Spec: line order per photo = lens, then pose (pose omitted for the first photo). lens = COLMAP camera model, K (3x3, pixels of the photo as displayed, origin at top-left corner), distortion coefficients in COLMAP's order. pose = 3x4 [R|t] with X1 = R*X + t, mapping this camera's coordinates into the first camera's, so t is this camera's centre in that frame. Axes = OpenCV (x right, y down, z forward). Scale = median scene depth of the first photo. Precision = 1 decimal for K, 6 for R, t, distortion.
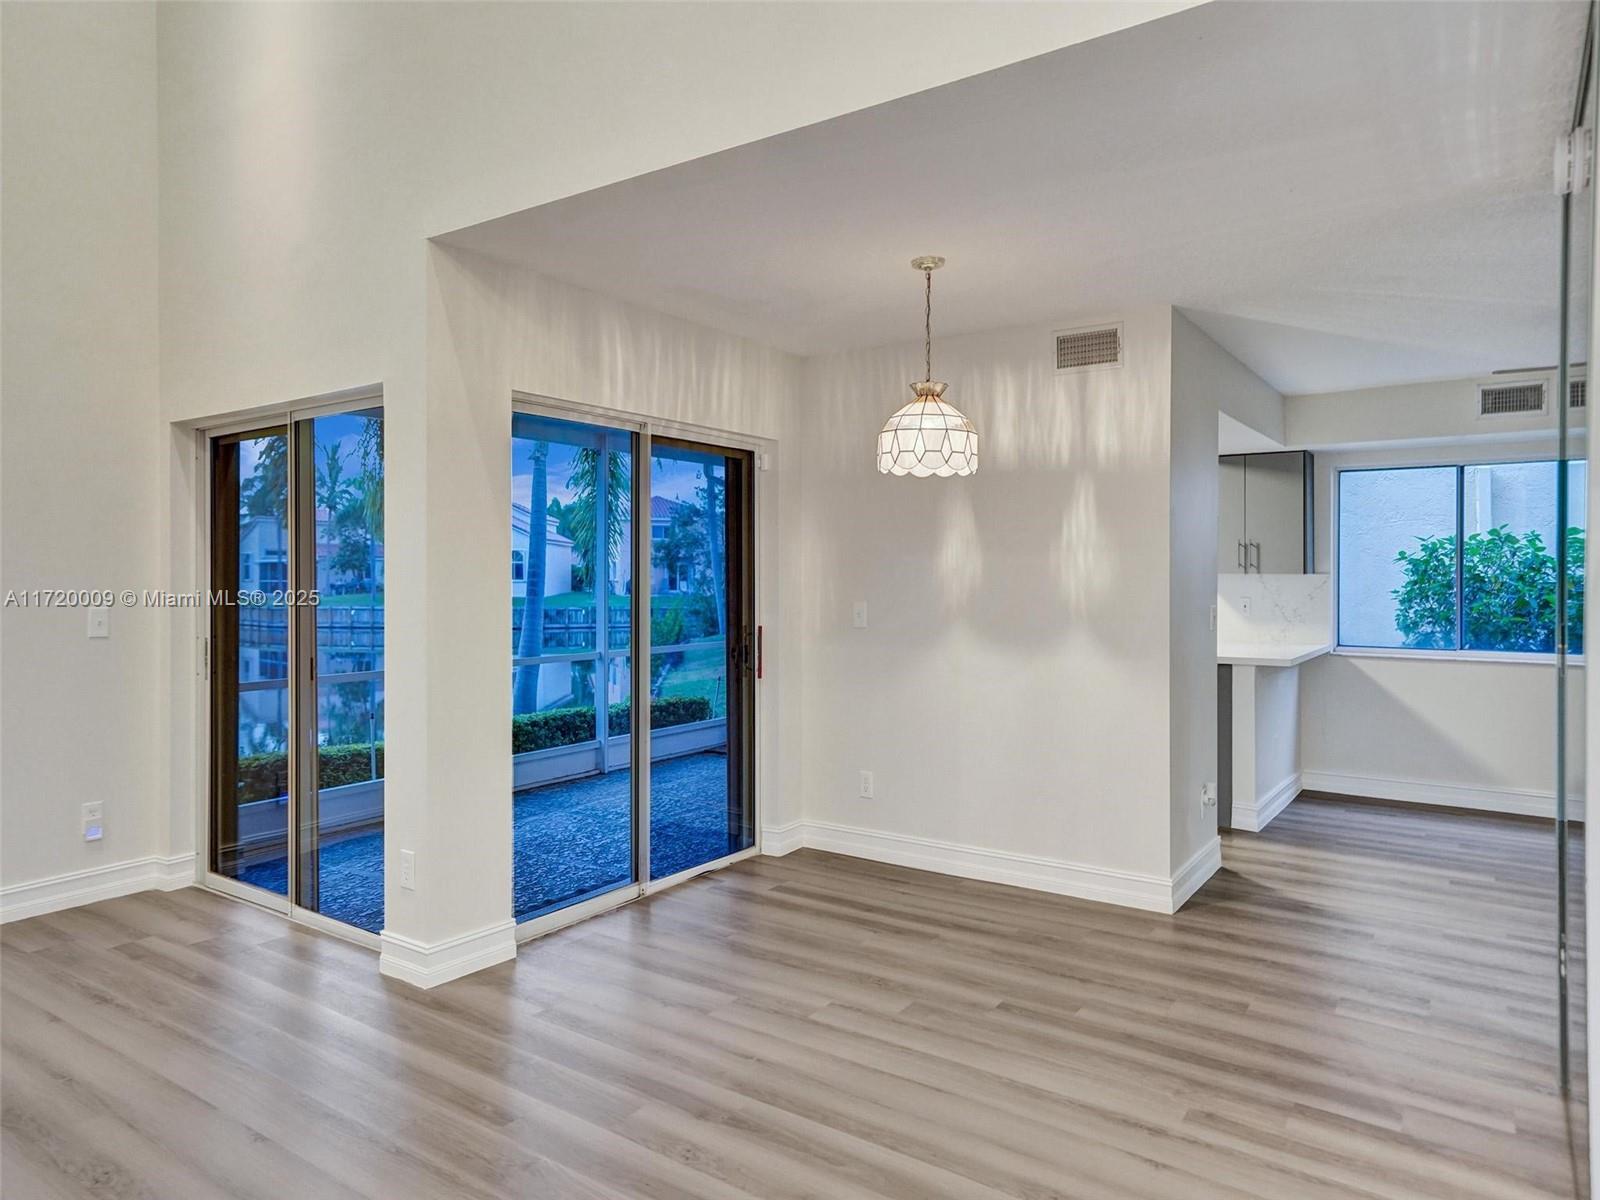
lens RADIAL K [[1017.8, 0, 795.6], [0, 1017.8, 578.1], [0, 0, 1]] dist [-0.018680, 0.039959]
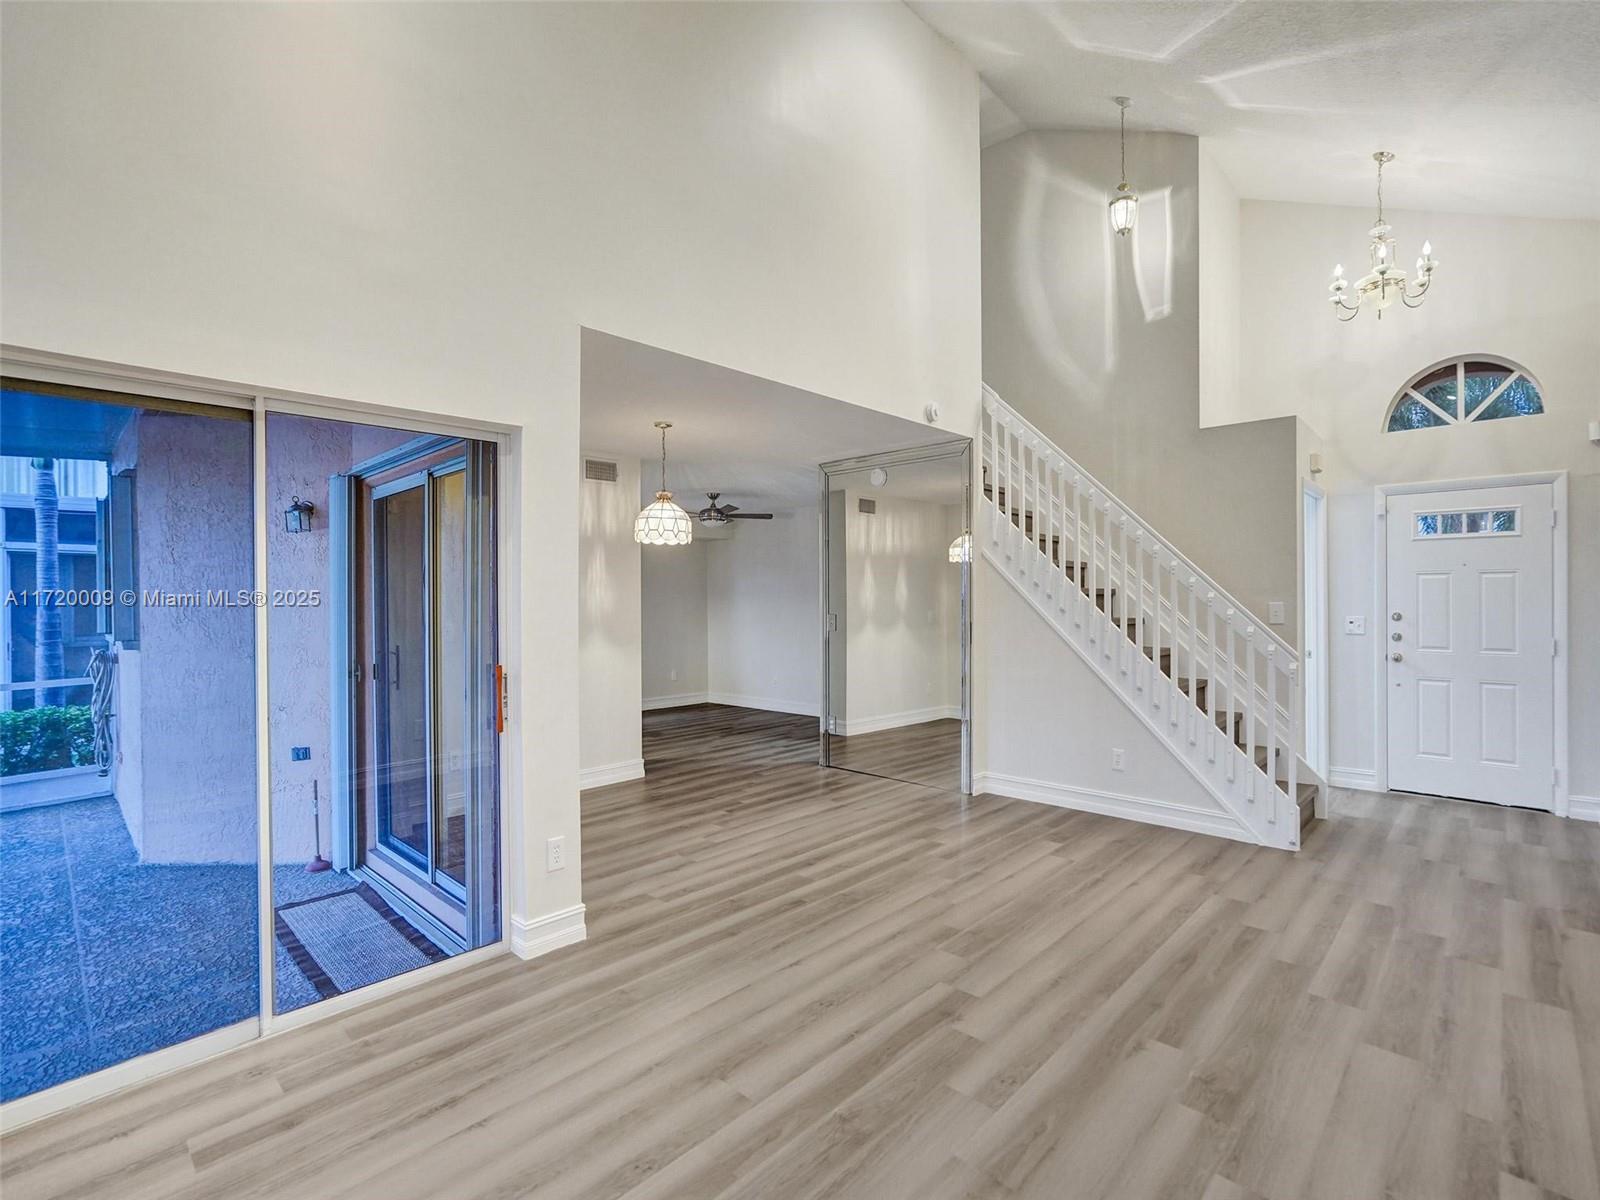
lens RADIAL K [[759.1, 0, 797.9], [0, 759.1, 601.3], [0, 0, 1]] dist [-0.041713, 0.021789]
pose [[0.151510, -0.003716, 0.988449, -0.941893], [0.011575, 0.999931, 0.001985, 0.000420], [-0.988388, 0.011140, 0.151542, 0.469477]]
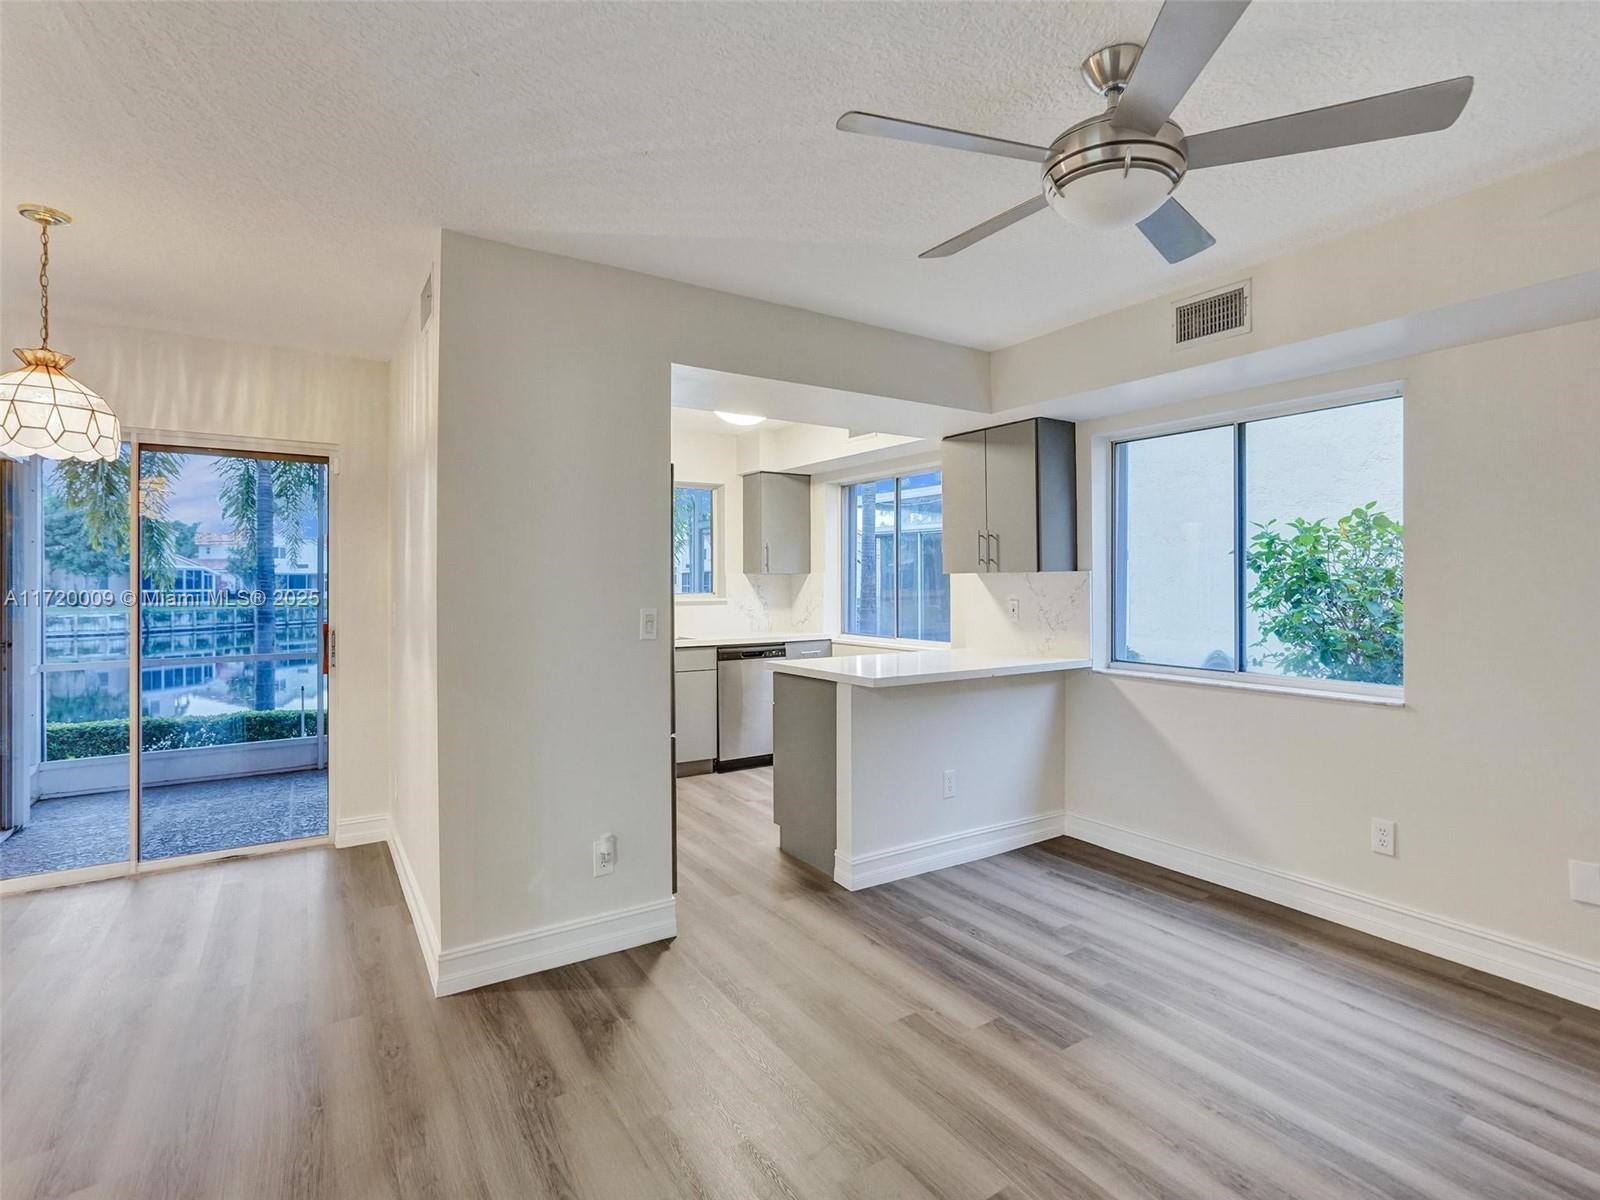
lens RADIAL K [[766.3, 0, 794.4], [0, 766.3, 583.8], [0, 0, 1]] dist [-0.013185, 0.000151]
pose [[0.925898, -0.000415, -0.377774, 0.802993], [0.000576, 1.000000, 0.000313, 0.007534], [0.377774, -0.000507, 0.925898, 0.524389]]
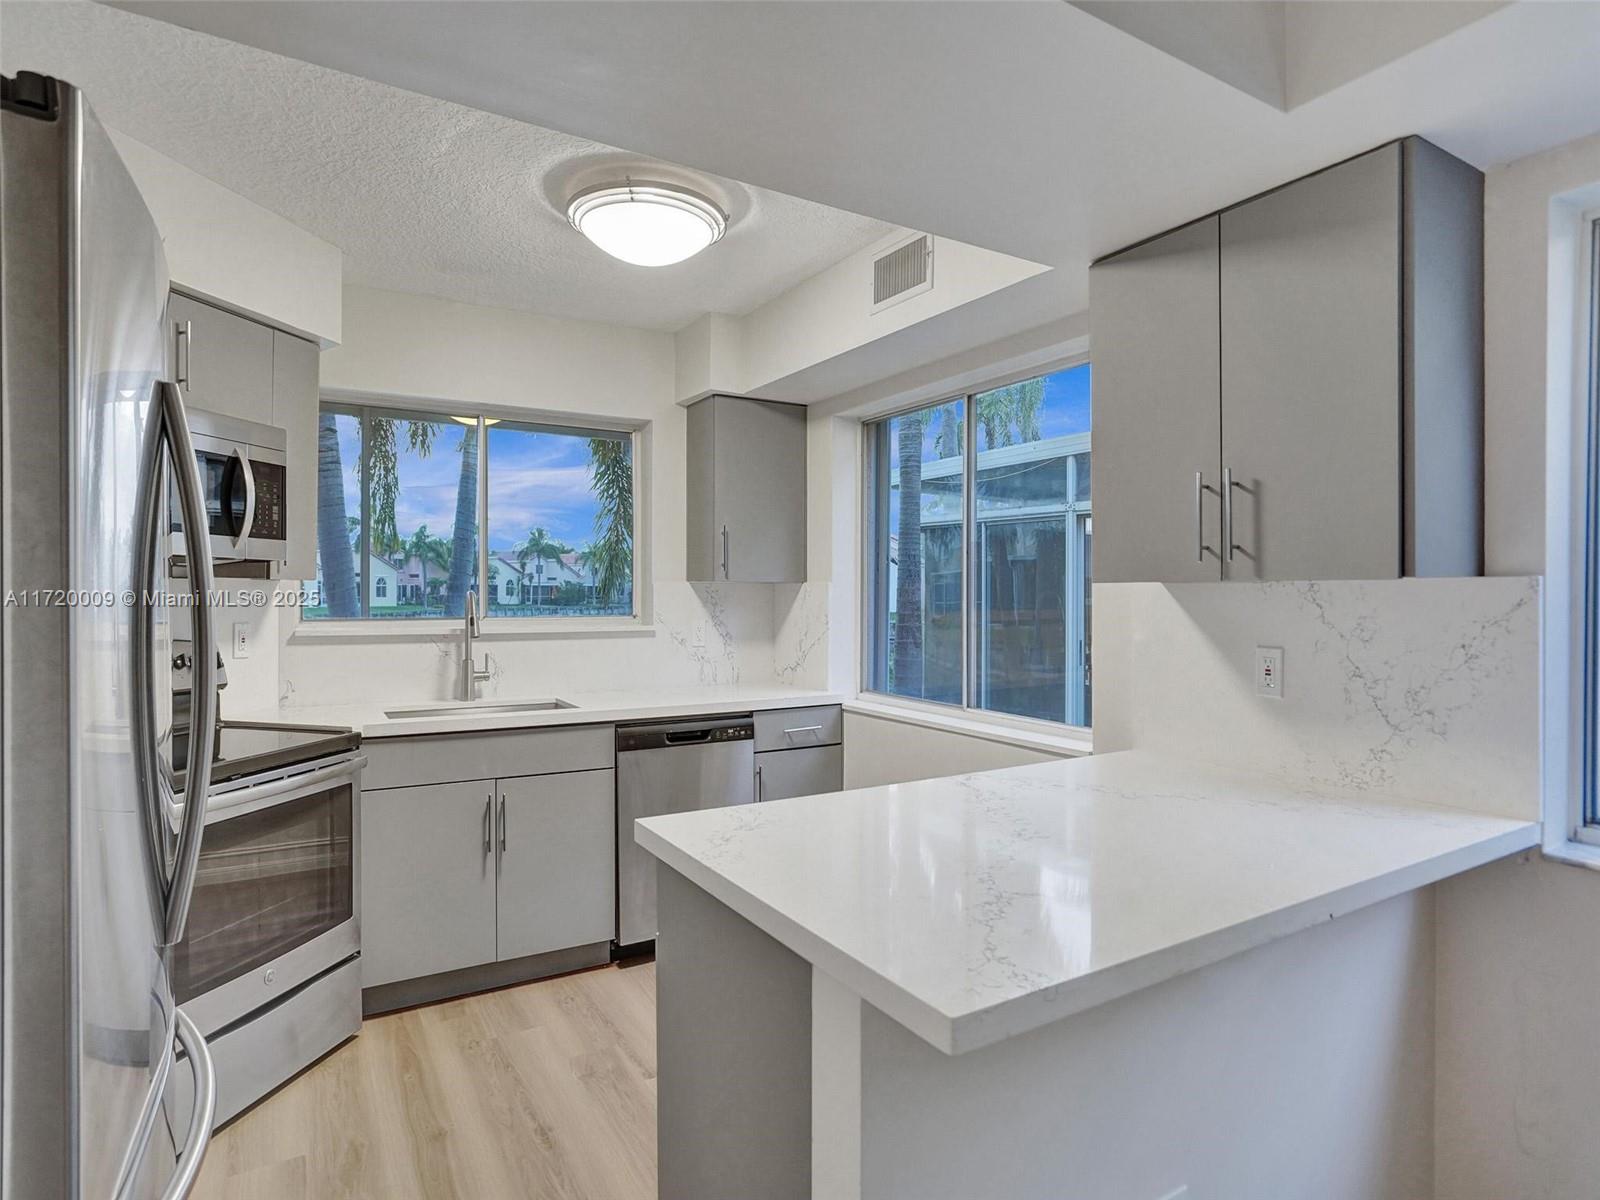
lens RADIAL K [[869.0, 0, 800.0], [0, 869.0, 600.0], [0, 0, 1]] dist [-0.030200, -0.000723]
pose [[0.916962, 0.005929, -0.398931, 0.643463], [-0.003591, 0.999972, 0.006608, 0.001684], [0.398959, -0.004627, 0.916957, 1.033223]]
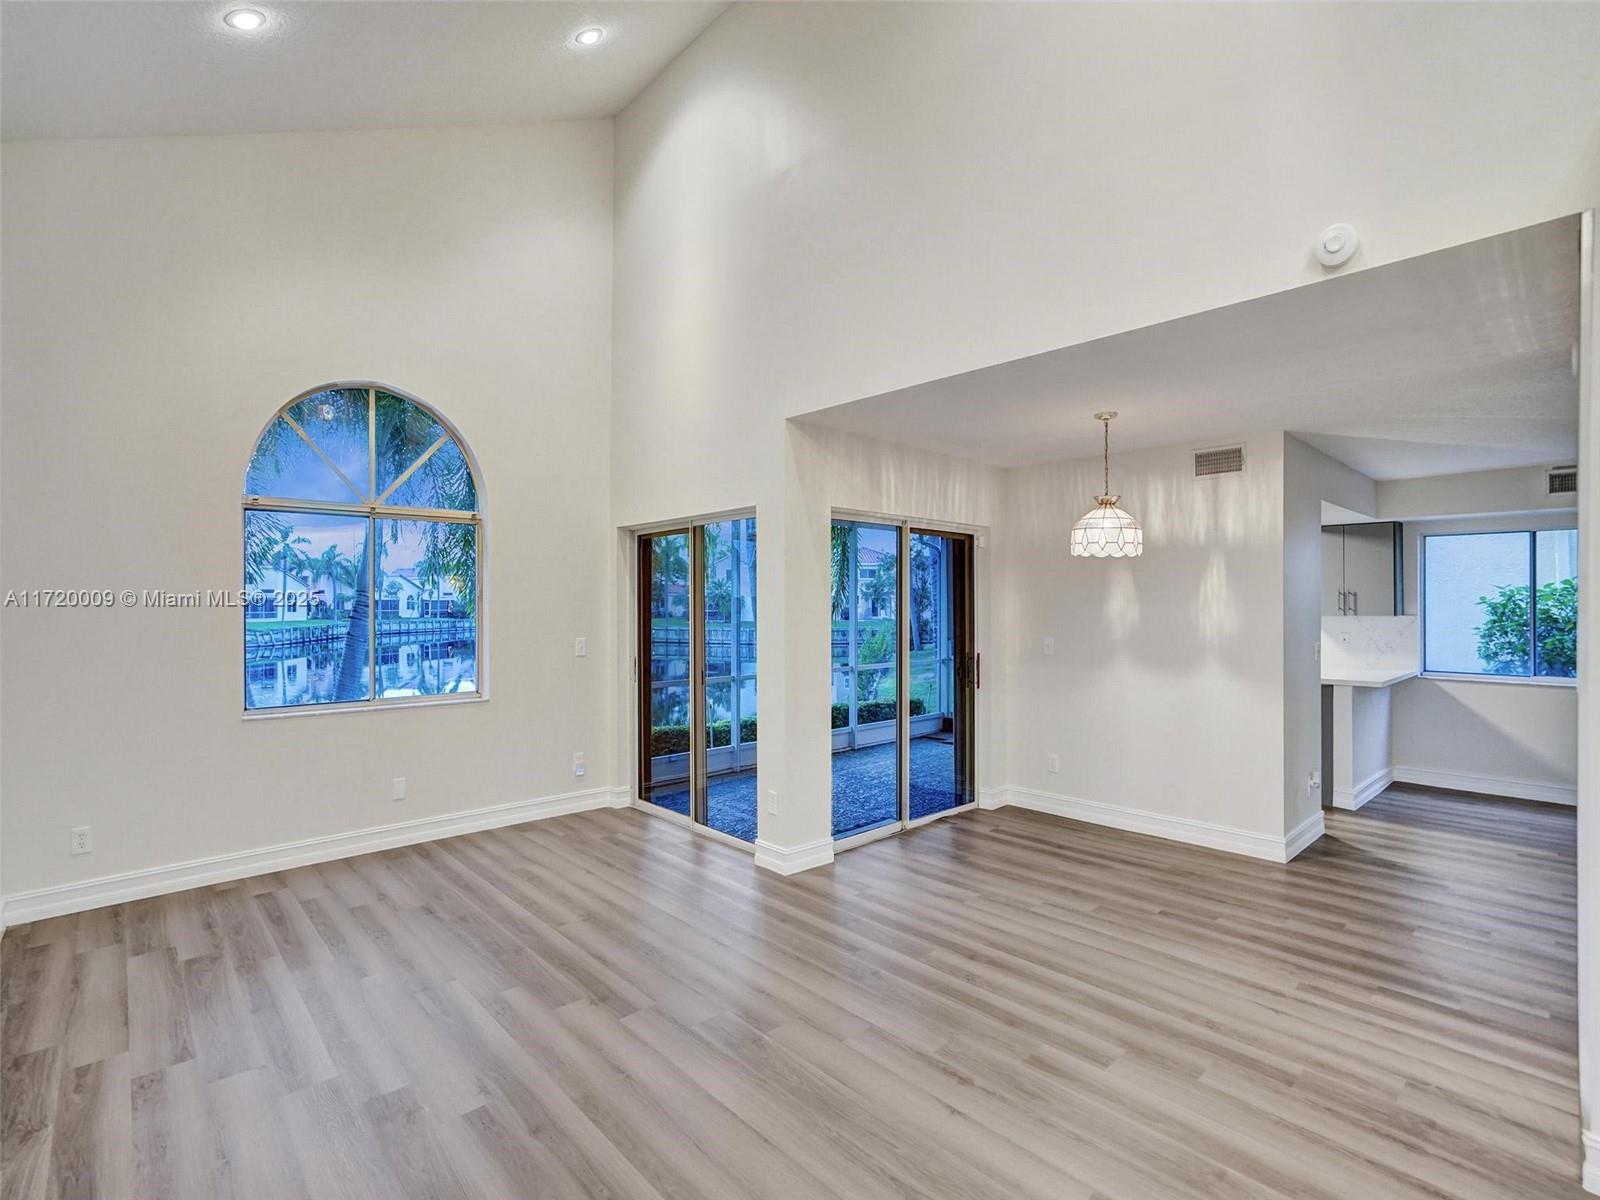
lens RADIAL K [[759.1, 0, 797.9], [0, 759.1, 601.3], [0, 0, 1]] dist [-0.041713, 0.021789]
pose [[0.976520, -0.001855, -0.215418, -0.062151], [0.000279, 0.999973, -0.007344, -0.023473], [0.215426, 0.007111, 0.976494, -0.150423]]
